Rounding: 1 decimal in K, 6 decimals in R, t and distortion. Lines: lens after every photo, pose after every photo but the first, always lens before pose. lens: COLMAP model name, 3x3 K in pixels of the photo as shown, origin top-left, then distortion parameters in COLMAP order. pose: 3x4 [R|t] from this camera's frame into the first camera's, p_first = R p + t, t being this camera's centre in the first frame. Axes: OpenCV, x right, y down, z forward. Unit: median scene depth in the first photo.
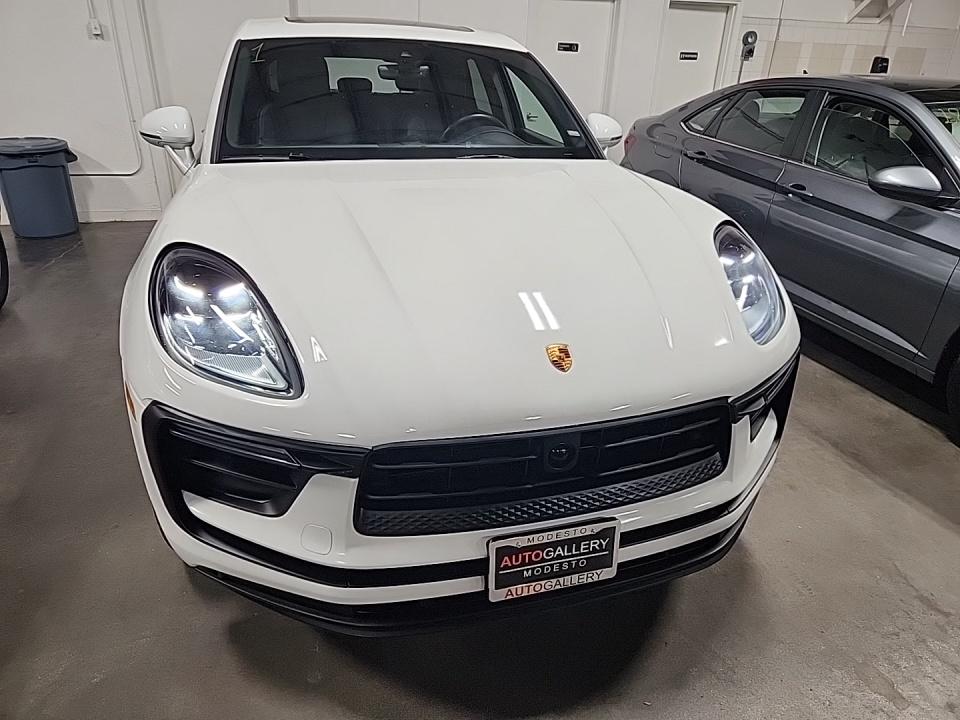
lens RADIAL K [[655.8, 0, 467.1], [0, 655.8, 354.2], [0, 0, 1]] dist [0.072355, -0.052868]
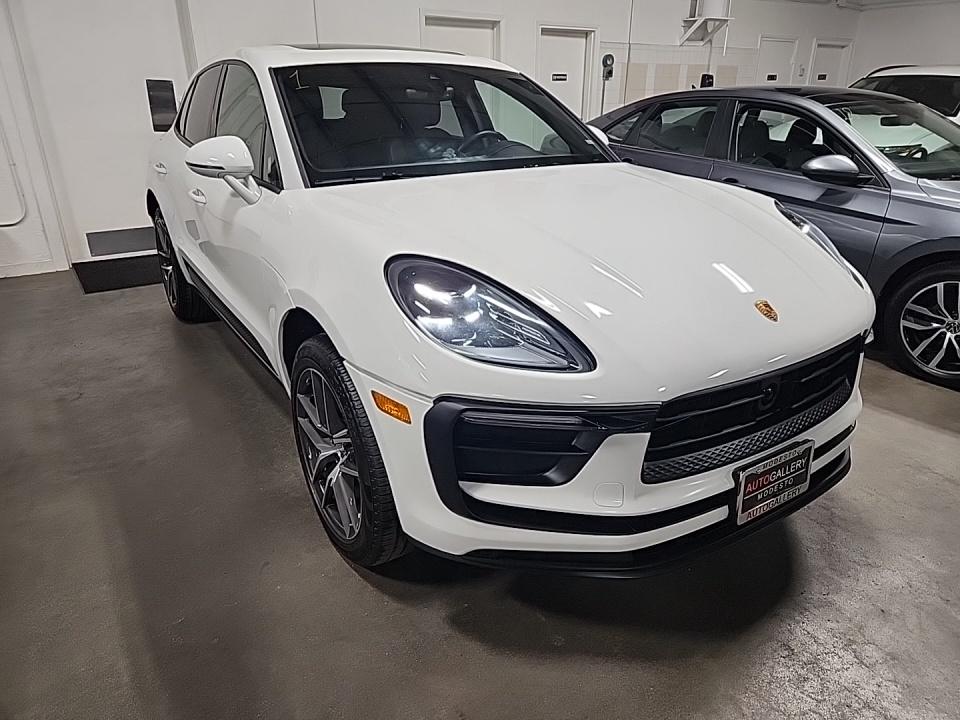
lens RADIAL K [[659.4, 0, 480.0], [0, 659.4, 360.0], [0, 0, 1]] dist [0.067937, -0.052048]
pose [[0.957900, -0.136323, 0.252673, -0.312815], [0.143542, 0.989591, -0.010266, 0.014256], [-0.248644, 0.046103, 0.967497, -0.021477]]
